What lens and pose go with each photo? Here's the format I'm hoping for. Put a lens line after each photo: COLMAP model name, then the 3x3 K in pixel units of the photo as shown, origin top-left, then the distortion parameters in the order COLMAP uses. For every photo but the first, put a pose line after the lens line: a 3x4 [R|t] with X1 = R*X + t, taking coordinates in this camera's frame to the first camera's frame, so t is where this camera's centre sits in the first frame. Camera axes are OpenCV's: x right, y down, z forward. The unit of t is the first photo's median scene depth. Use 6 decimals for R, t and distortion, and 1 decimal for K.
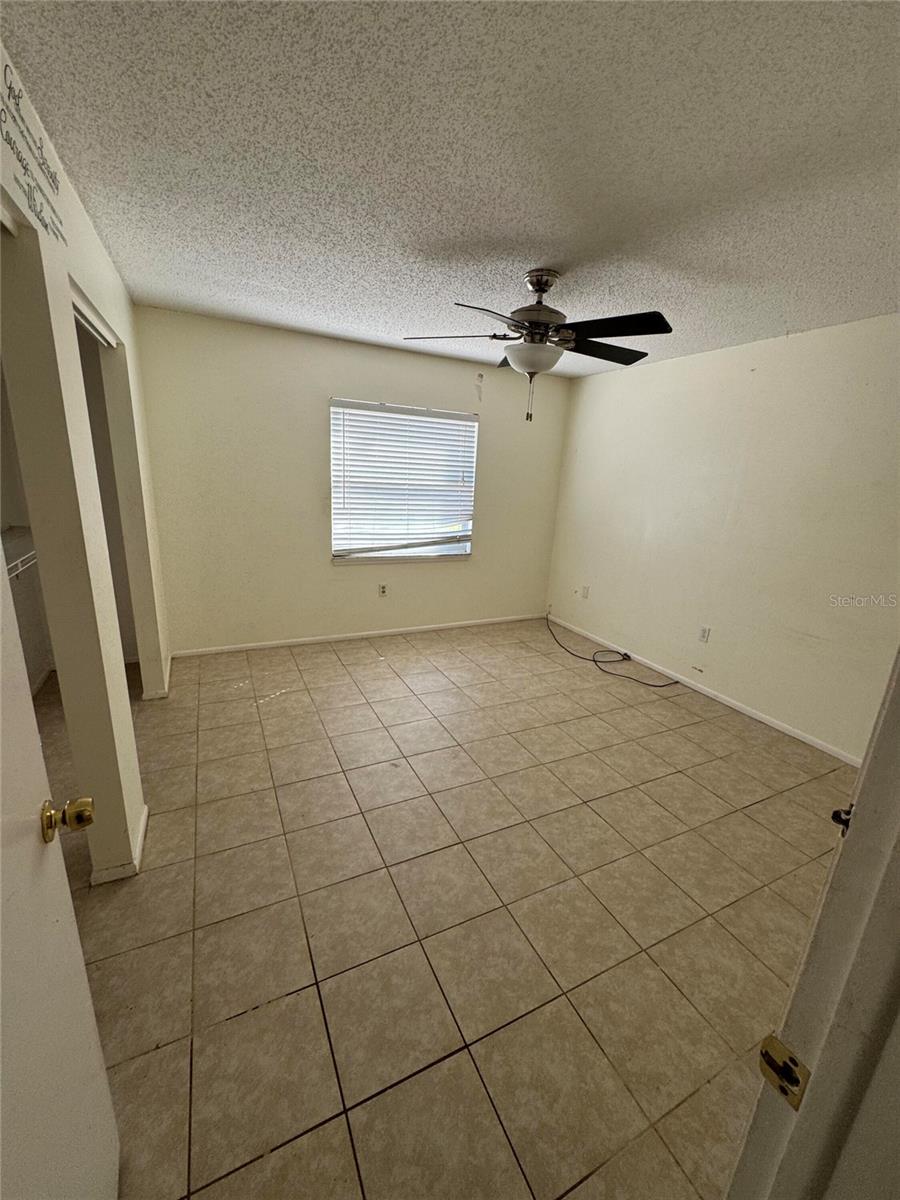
lens RADIAL K [[478.0, 0, 451.1], [0, 478.0, 600.1], [0, 0, 1]] dist [-0.002835, 0.000722]
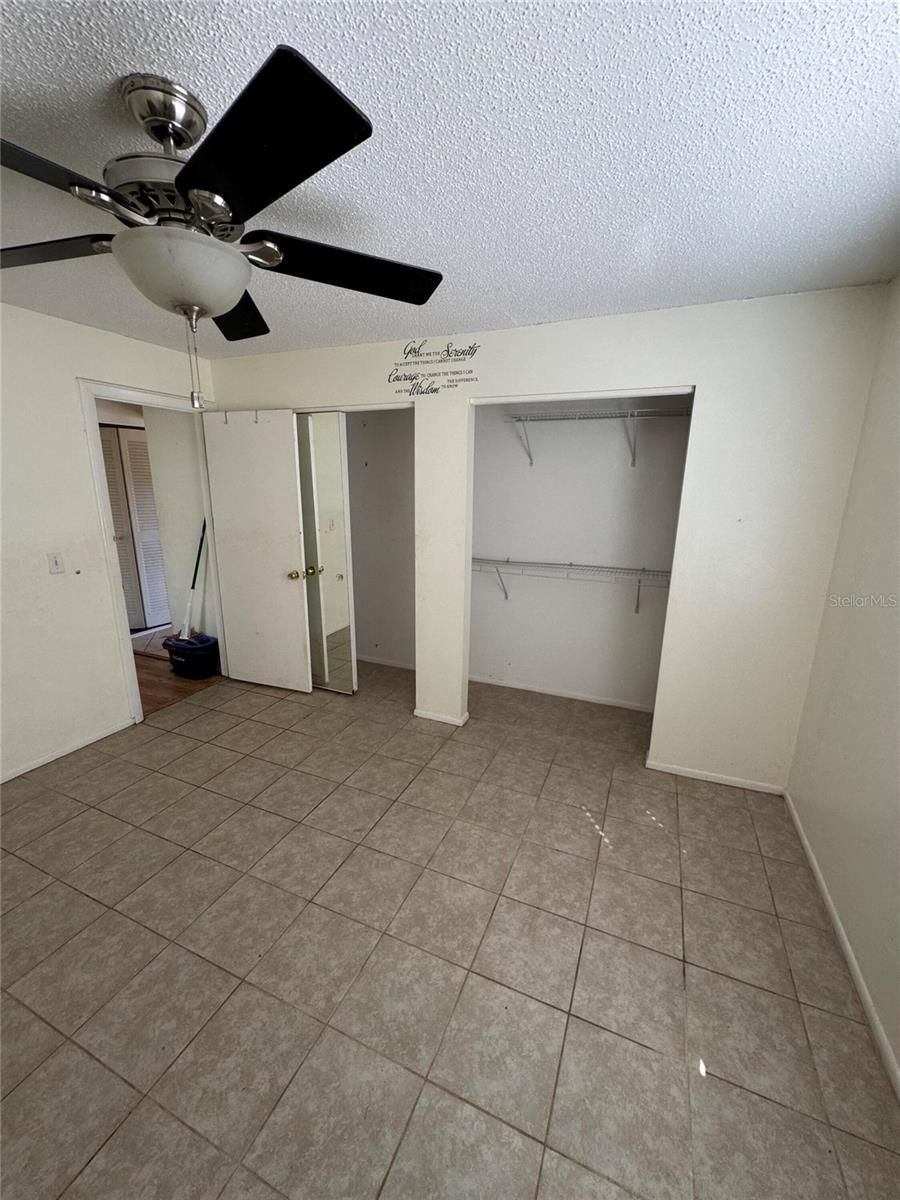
lens RADIAL K [[478.0, 0, 450.5], [0, 478.0, 600.0], [0, 0, 1]] dist [-0.002835, 0.000722]
pose [[-0.757179, 0.096049, -0.646107, 0.236554], [-0.225092, 0.890181, 0.396120, -0.354009], [0.613199, 0.445368, -0.652407, 1.226556]]
